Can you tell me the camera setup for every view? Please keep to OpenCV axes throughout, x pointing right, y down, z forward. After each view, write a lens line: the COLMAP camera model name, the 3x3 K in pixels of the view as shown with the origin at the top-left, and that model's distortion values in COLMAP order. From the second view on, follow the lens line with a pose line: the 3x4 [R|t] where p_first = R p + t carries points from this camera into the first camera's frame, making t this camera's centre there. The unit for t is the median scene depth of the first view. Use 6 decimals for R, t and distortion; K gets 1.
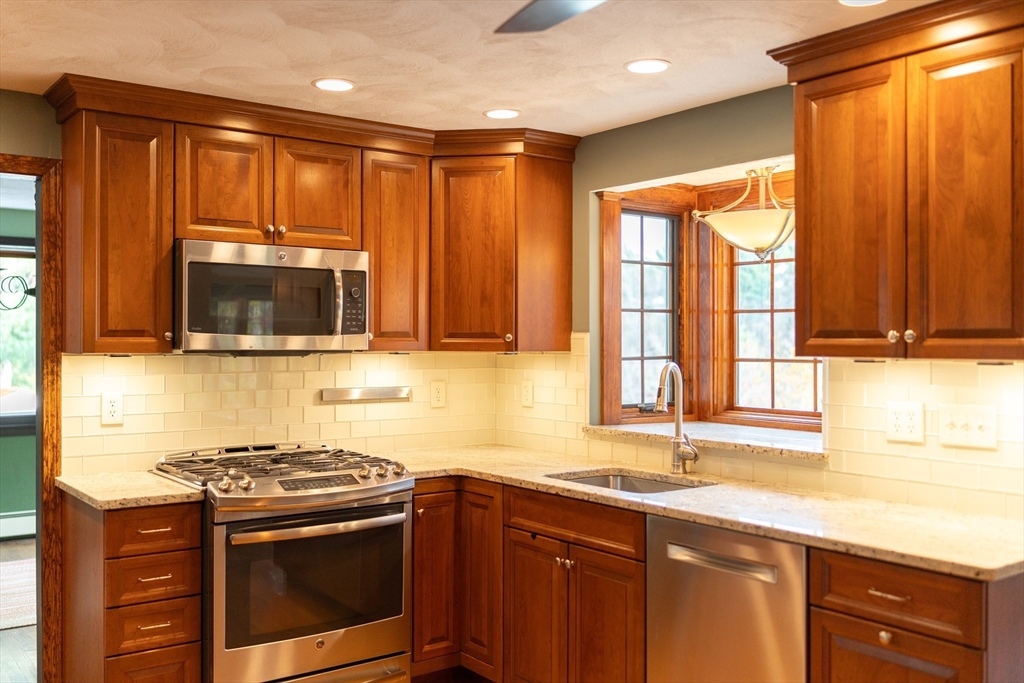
lens RADIAL K [[941.9, 0, 512.0], [0, 941.9, 341.5], [0, 0, 1]] dist [-0.008562, -0.000112]
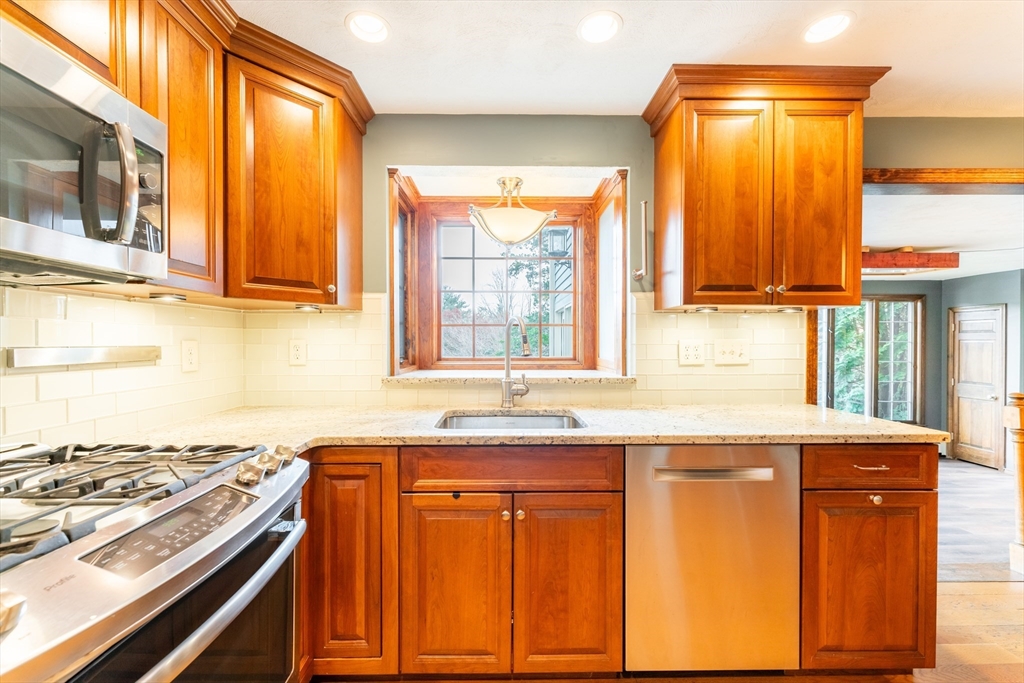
lens RADIAL K [[408.6, 0, 507.9], [0, 408.6, 344.4], [0, 0, 1]] dist [0.000370, 0.000109]
pose [[0.594486, -0.009588, 0.804049, -0.255620], [0.001904, 0.999943, 0.010517, 0.053533], [-0.804104, -0.004721, 0.594470, 0.696341]]
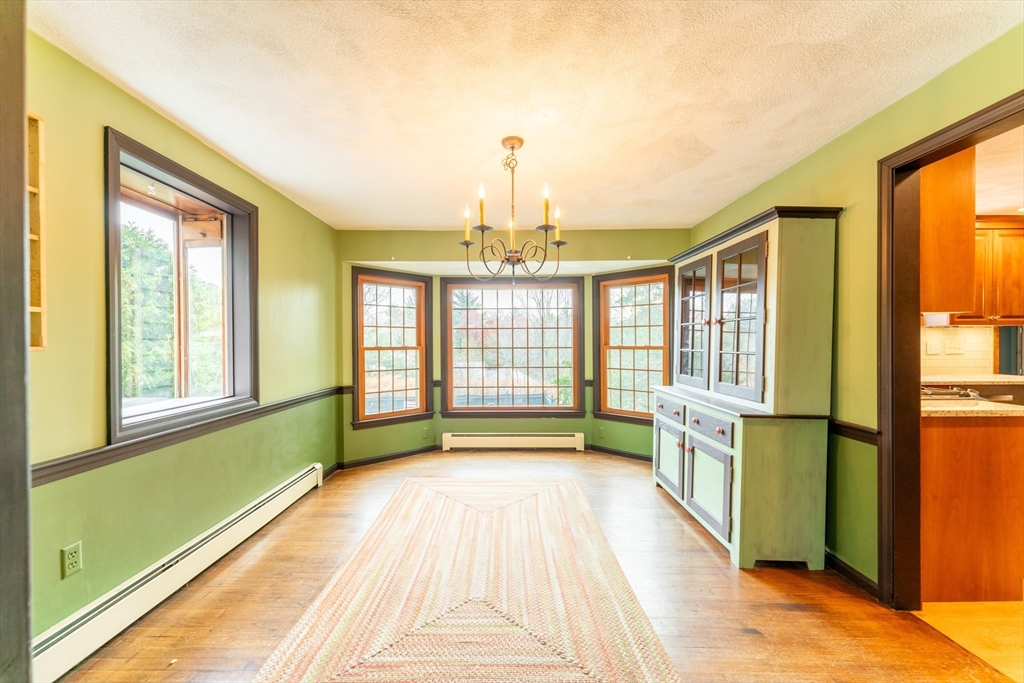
lens RADIAL K [[408.6, 0, 507.9], [0, 408.6, 344.4], [0, 0, 1]] dist [0.000370, 0.000109]
pose [[0.609149, -0.010031, 0.792992, -1.219493], [0.005284, 0.999949, 0.008590, 0.046458], [-0.793038, -0.001042, 0.609171, 1.063566]]
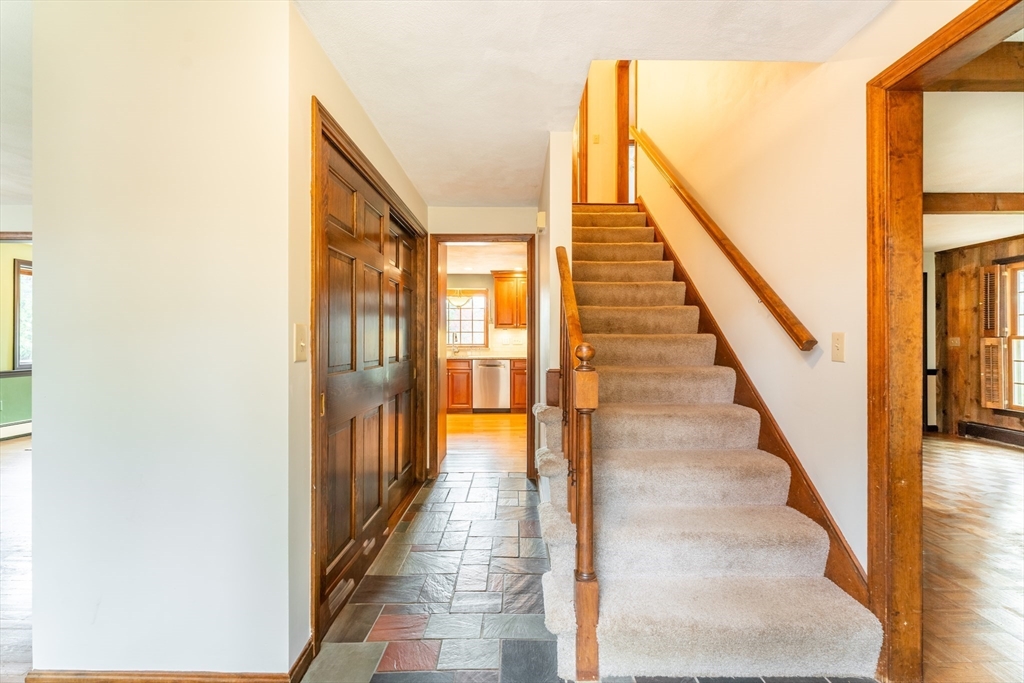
lens RADIAL K [[420.6, 0, 512.0], [0, 420.6, 341.5], [0, 0, 1]] dist [-0.000186, -0.000083]
pose [[0.613698, -0.003848, 0.789531, -1.243659], [0.000570, 0.999990, 0.004431, 0.065095], [-0.789541, -0.002269, 0.613694, -0.445015]]
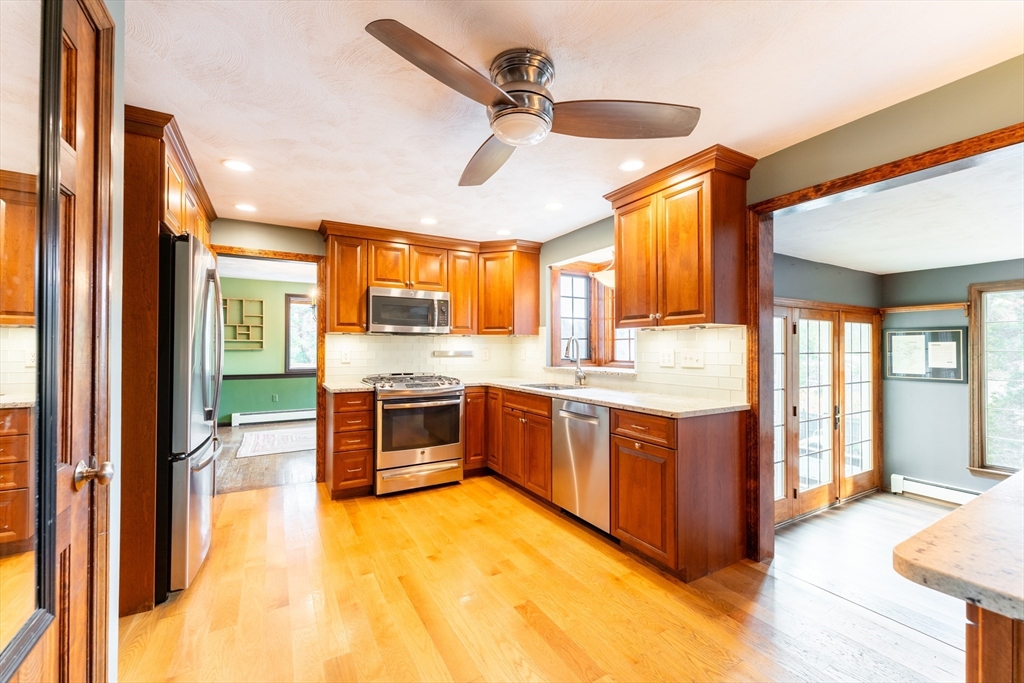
lens RADIAL K [[408.6, 0, 507.9], [0, 408.6, 344.4], [0, 0, 1]] dist [0.000370, 0.000109]
pose [[0.991475, -0.002899, -0.130264, 0.139804], [0.001532, 0.999943, -0.010593, 0.052371], [0.130287, 0.010303, 0.991423, -0.012644]]
